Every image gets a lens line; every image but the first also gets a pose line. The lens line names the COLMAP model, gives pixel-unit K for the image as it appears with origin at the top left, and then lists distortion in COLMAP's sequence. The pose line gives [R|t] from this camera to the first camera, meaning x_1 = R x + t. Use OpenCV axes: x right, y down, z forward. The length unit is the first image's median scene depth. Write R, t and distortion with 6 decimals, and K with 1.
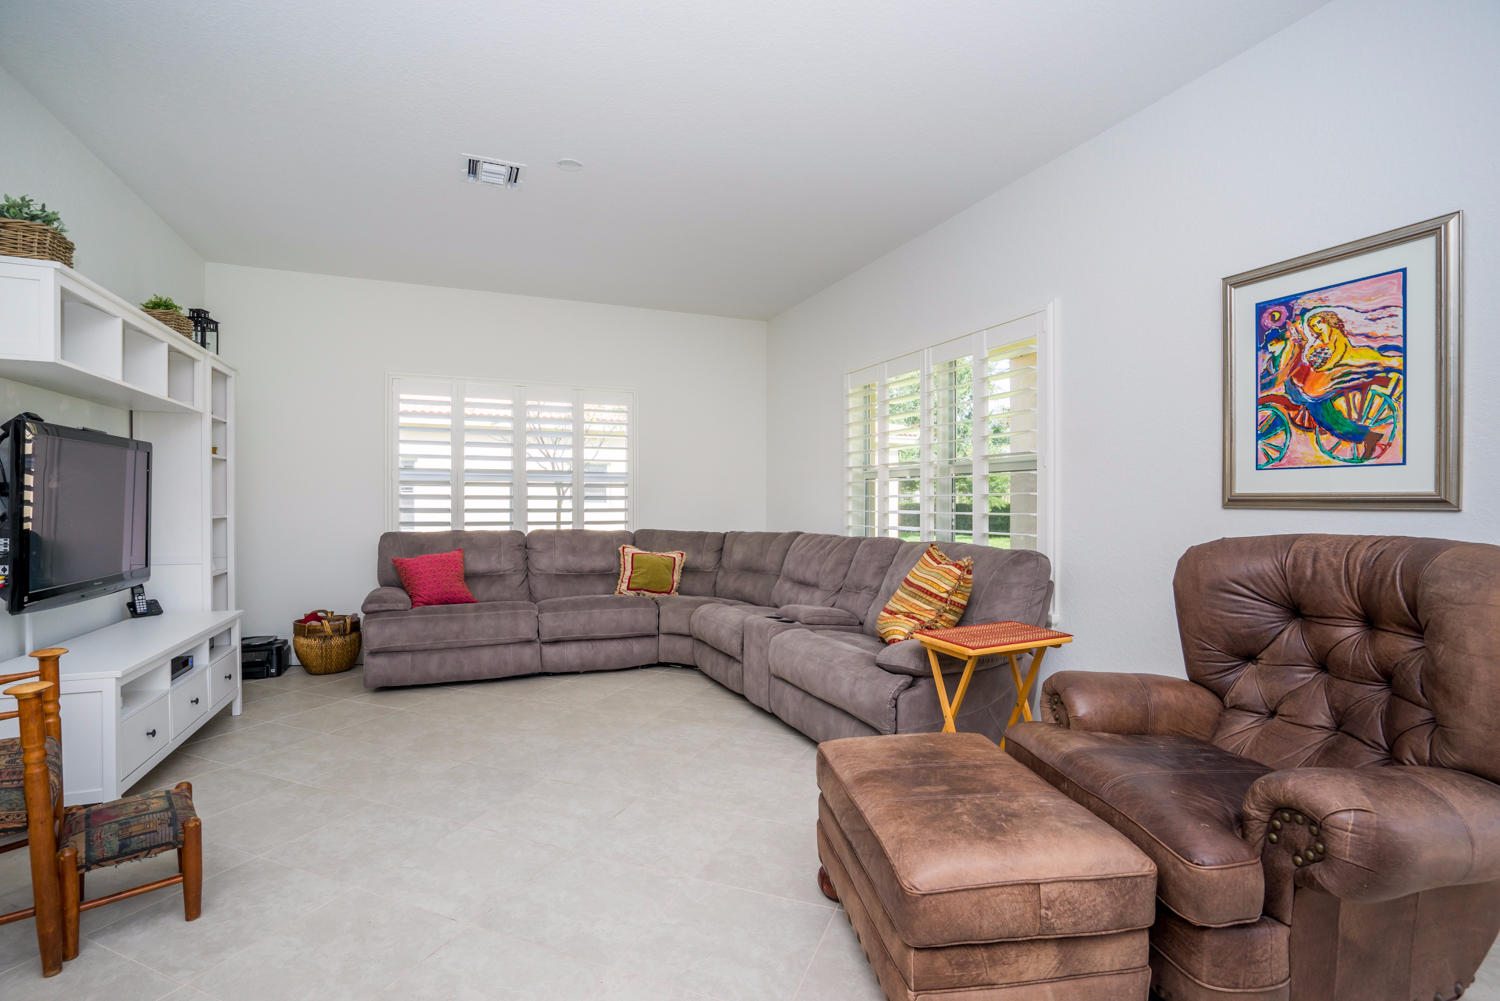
lens RADIAL K [[689.1, 0, 744.1], [0, 689.1, 510.4], [0, 0, 1]] dist [-0.058394, 0.021579]
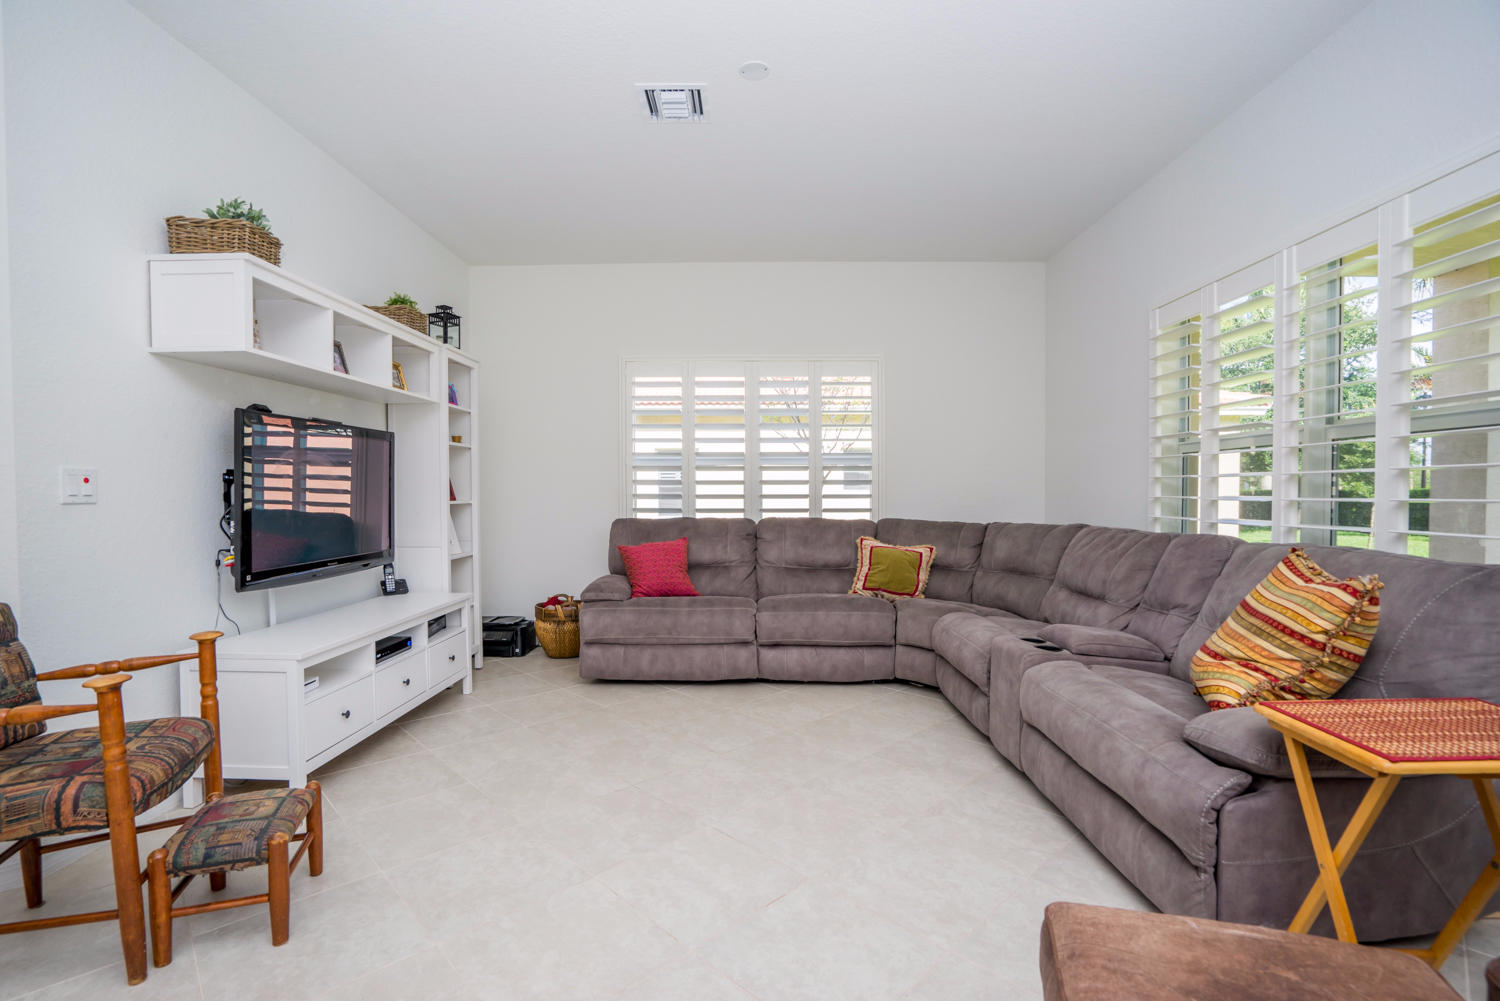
lens RADIAL K [[689.1, 0, 744.1], [0, 689.1, 510.4], [0, 0, 1]] dist [-0.058394, 0.021579]
pose [[0.914143, 0.007088, -0.405330, 0.056005], [0.000006, 0.999847, 0.017499, 0.003789], [0.405392, -0.015999, 0.914003, 0.216350]]
